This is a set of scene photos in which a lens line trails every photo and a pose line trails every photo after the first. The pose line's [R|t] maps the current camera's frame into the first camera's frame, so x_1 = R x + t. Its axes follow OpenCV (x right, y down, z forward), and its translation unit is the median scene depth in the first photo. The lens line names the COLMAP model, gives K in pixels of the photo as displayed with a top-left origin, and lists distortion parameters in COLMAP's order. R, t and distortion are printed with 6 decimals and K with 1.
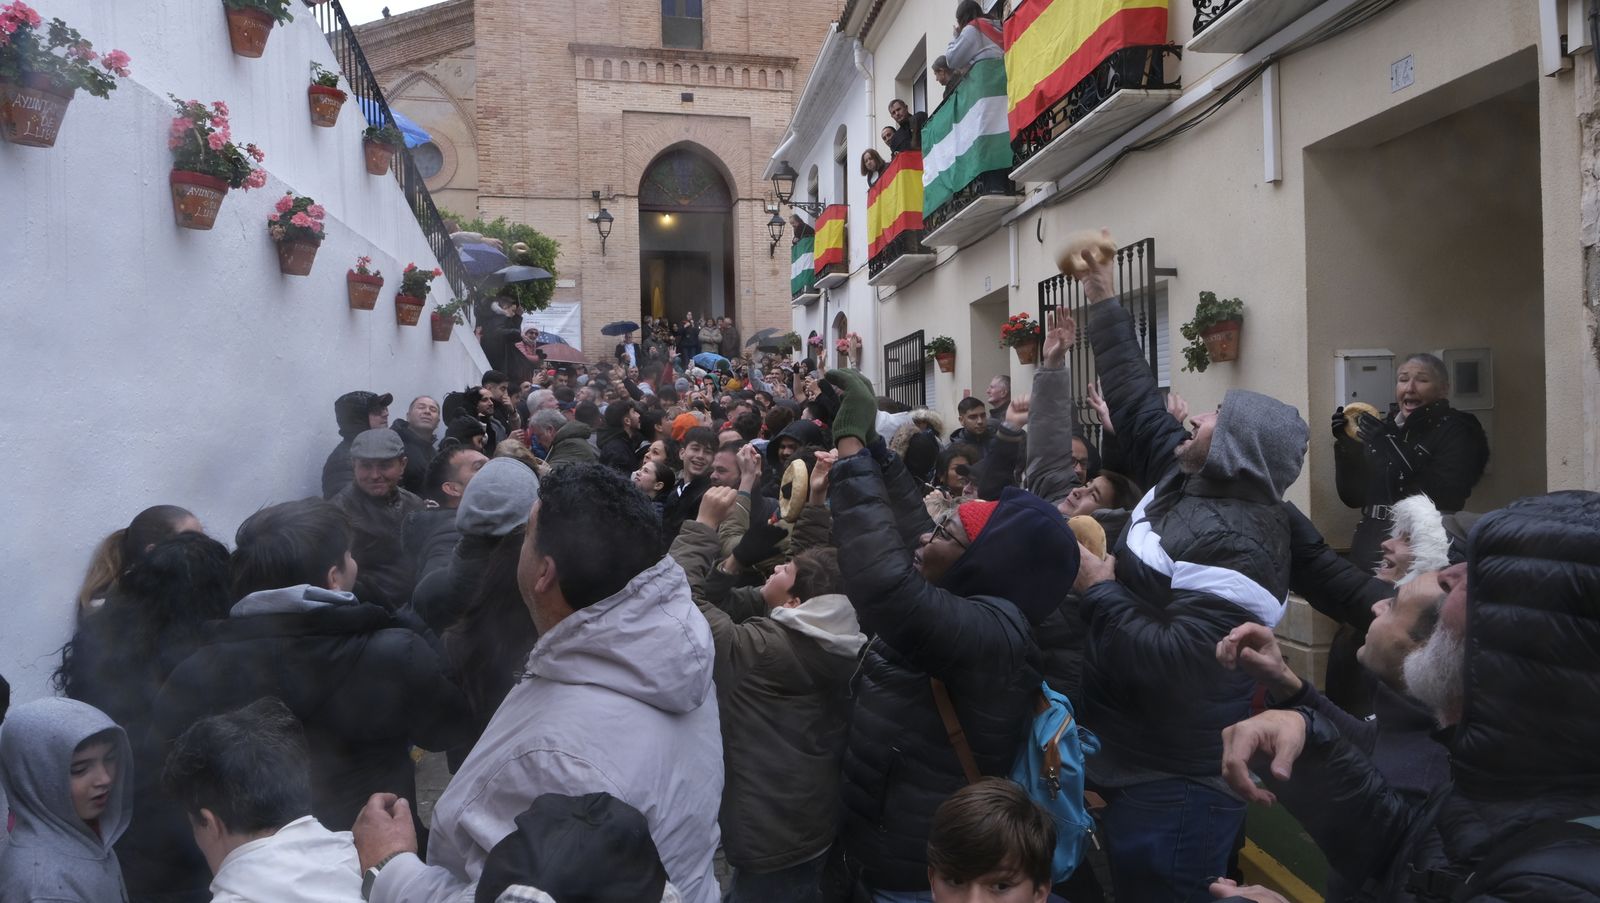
lens RADIAL K [[1077.5, 0, 799.4], [0, 1077.5, 447.5], [0, 0, 1]] dist [-0.023121, 0.004017]
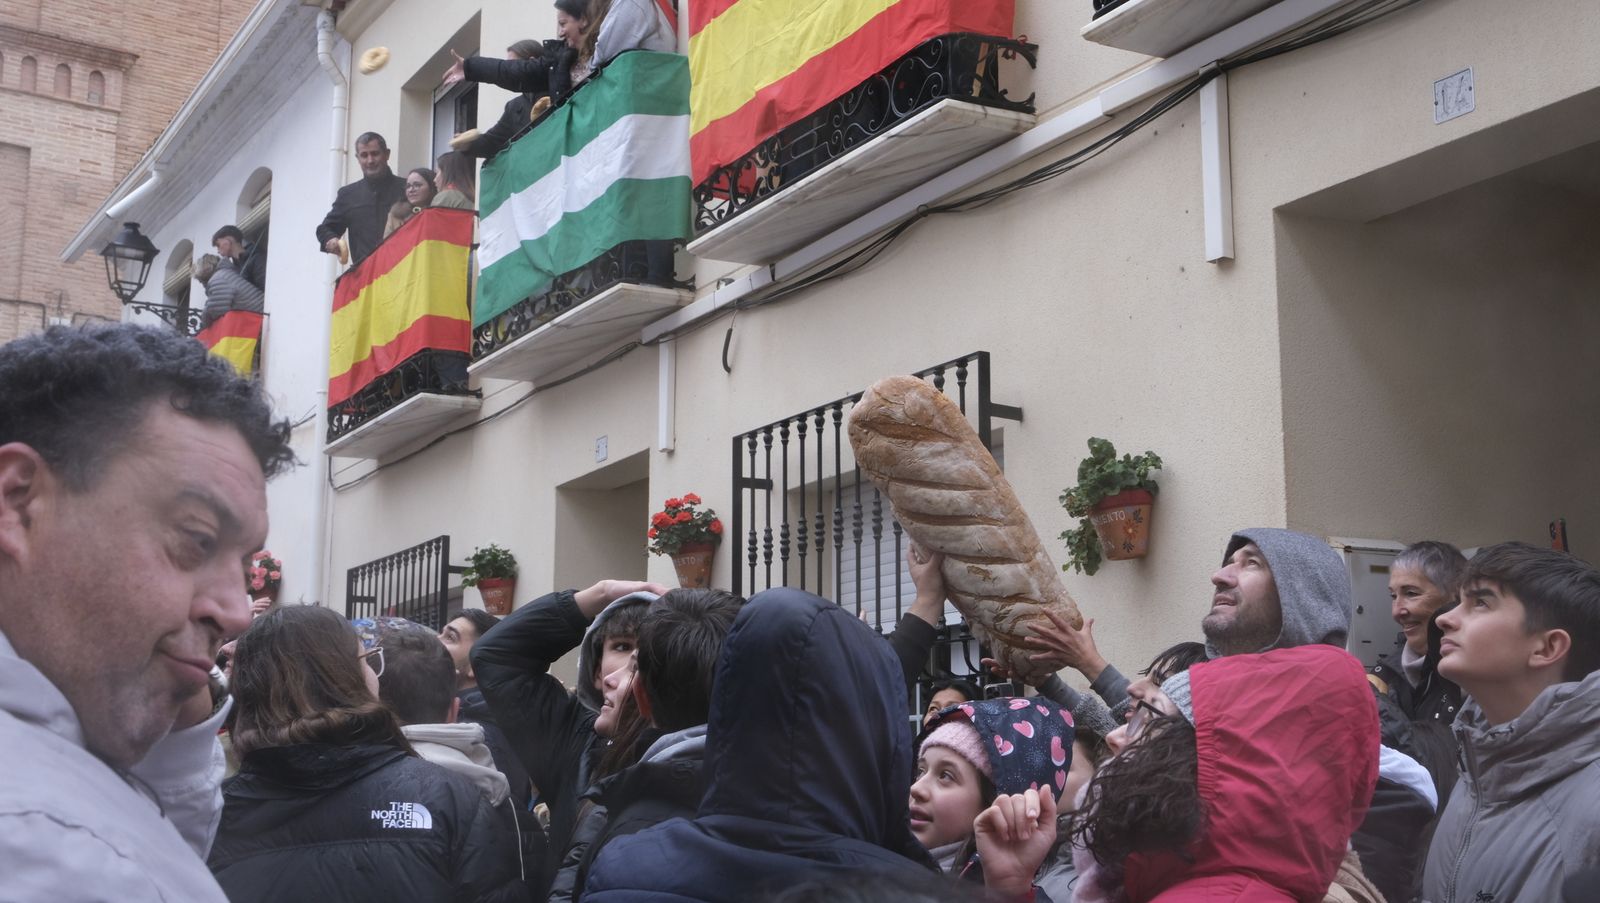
lens RADIAL K [[1993.5, 0, 802.4], [0, 1993.5, 447.6], [0, 0, 1]] dist [0.024311, 0.000000]
pose [[0.930371, 0.092611, 0.354731, -0.099641], [-0.022725, 0.980276, -0.196323, 0.048935], [-0.365916, 0.174592, 0.914124, 0.041511]]
